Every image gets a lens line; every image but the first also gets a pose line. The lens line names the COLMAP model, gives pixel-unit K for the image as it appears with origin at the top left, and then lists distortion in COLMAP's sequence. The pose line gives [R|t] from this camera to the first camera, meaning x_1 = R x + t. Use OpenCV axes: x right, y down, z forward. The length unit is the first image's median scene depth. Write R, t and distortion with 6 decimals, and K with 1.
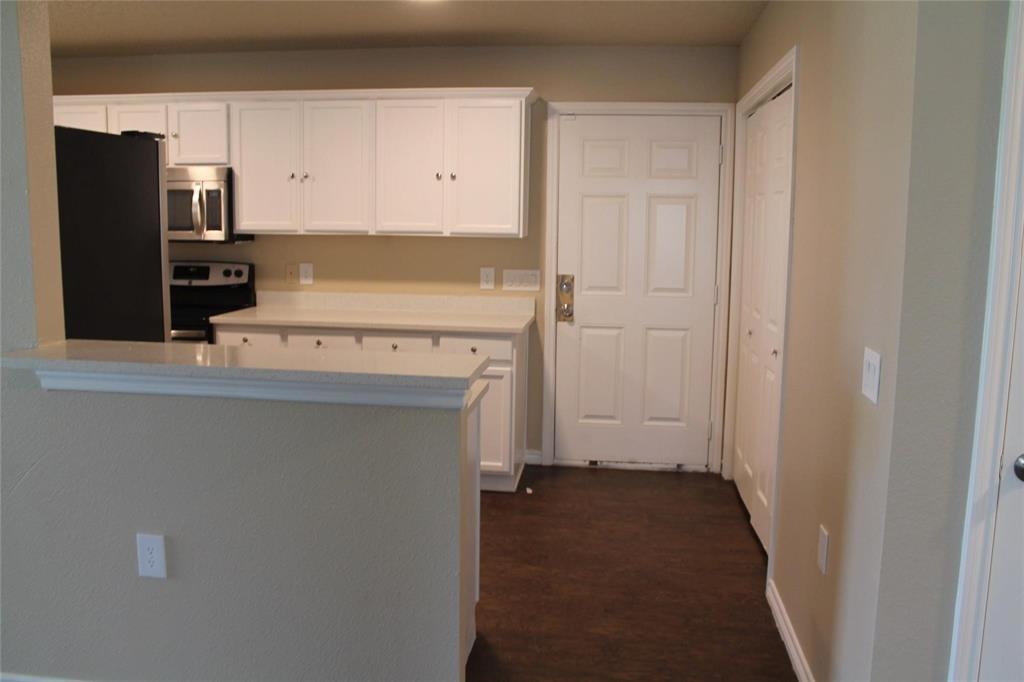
lens RADIAL K [[877.4, 0, 514.8], [0, 877.4, 340.9], [0, 0, 1]] dist [-0.144245, 0.141597]
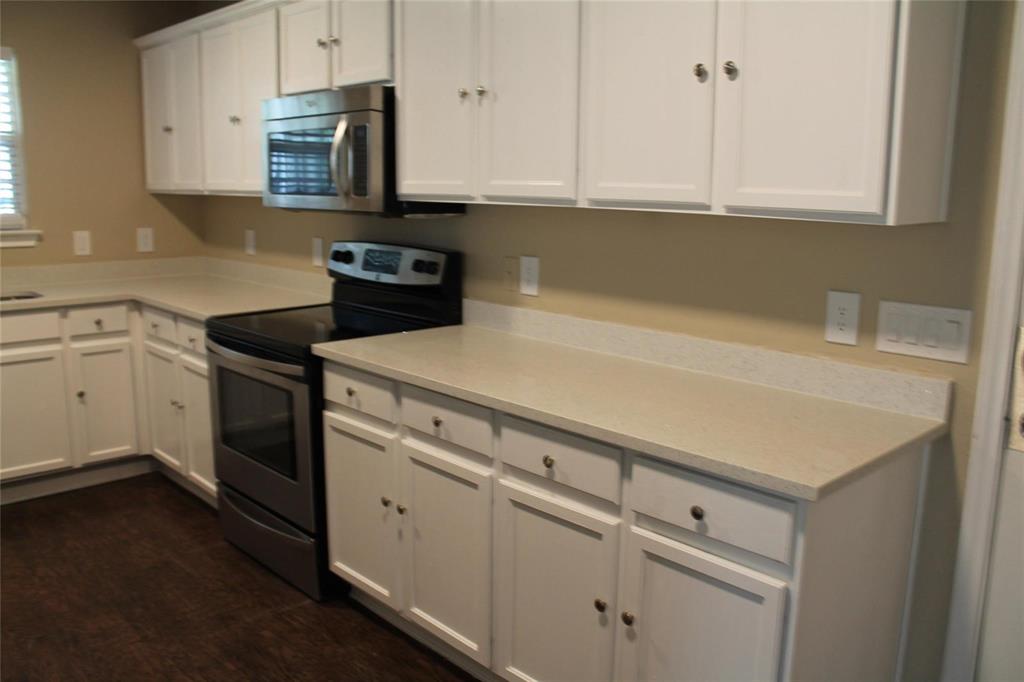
lens RADIAL K [[877.4, 0, 508.4], [0, 877.4, 343.4], [0, 0, 1]] dist [-0.144245, 0.141597]
pose [[0.779401, 0.111053, -0.616604, 0.102145], [-0.091025, 0.993794, 0.063930, -0.071643], [0.619878, 0.006300, 0.784673, 0.575043]]
